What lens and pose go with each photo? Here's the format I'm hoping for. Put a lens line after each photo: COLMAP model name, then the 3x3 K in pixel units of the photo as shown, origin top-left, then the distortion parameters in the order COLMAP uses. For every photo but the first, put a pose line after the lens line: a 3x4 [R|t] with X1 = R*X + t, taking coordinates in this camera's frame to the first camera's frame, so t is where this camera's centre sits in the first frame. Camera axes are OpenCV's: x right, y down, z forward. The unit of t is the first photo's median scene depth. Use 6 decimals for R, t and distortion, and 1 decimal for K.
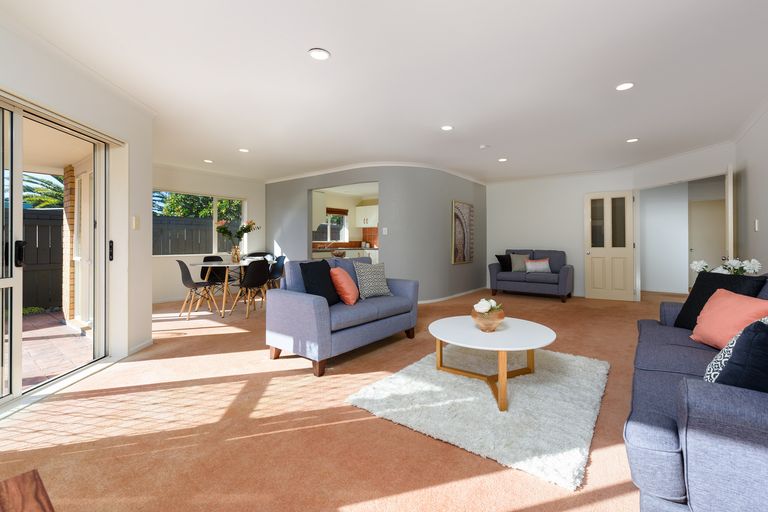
lens RADIAL K [[334.1, 0, 414.6], [0, 334.1, 244.1], [0, 0, 1]] dist [-0.000149, -0.000057]
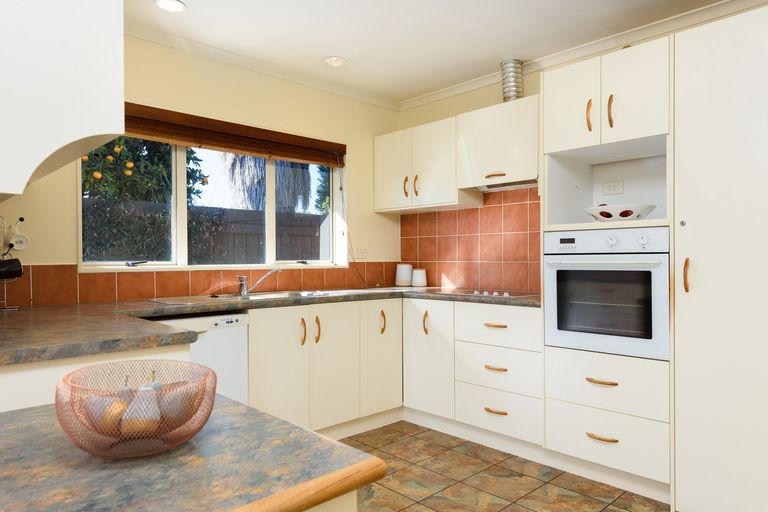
lens RADIAL K [[508.8, 0, 383.4], [0, 508.8, 265.0], [0, 0, 1]] dist [0.002568, 0.000221]
pose [[0.979394, -0.001179, -0.201957, -0.110584], [0.003053, 0.999955, 0.008967, -0.013298], [0.201938, -0.009398, 0.979353, 0.767631]]
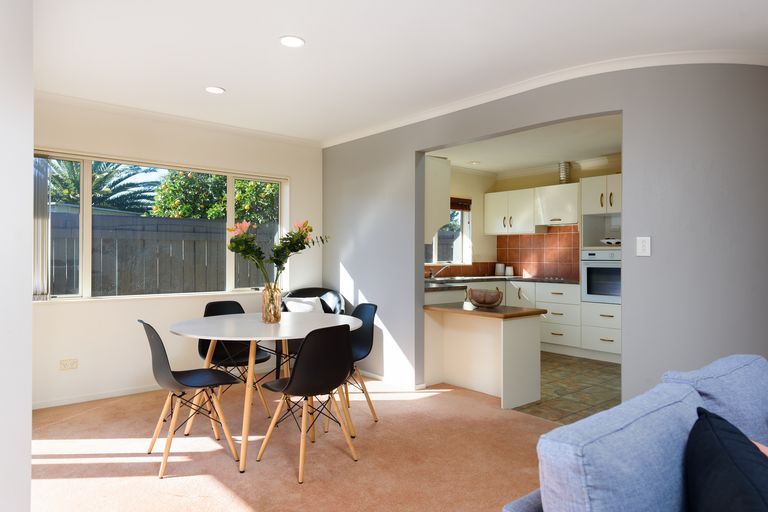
lens RADIAL K [[503.2, 0, 384.0], [0, 503.2, 256.0], [0, 0, 1]] dist [0.033813, 0.000325]
pose [[0.967616, 0.003595, -0.252403, -0.170398], [-0.004563, 0.999984, -0.003250, -0.019427], [0.252387, 0.004297, 0.967617, 0.302138]]
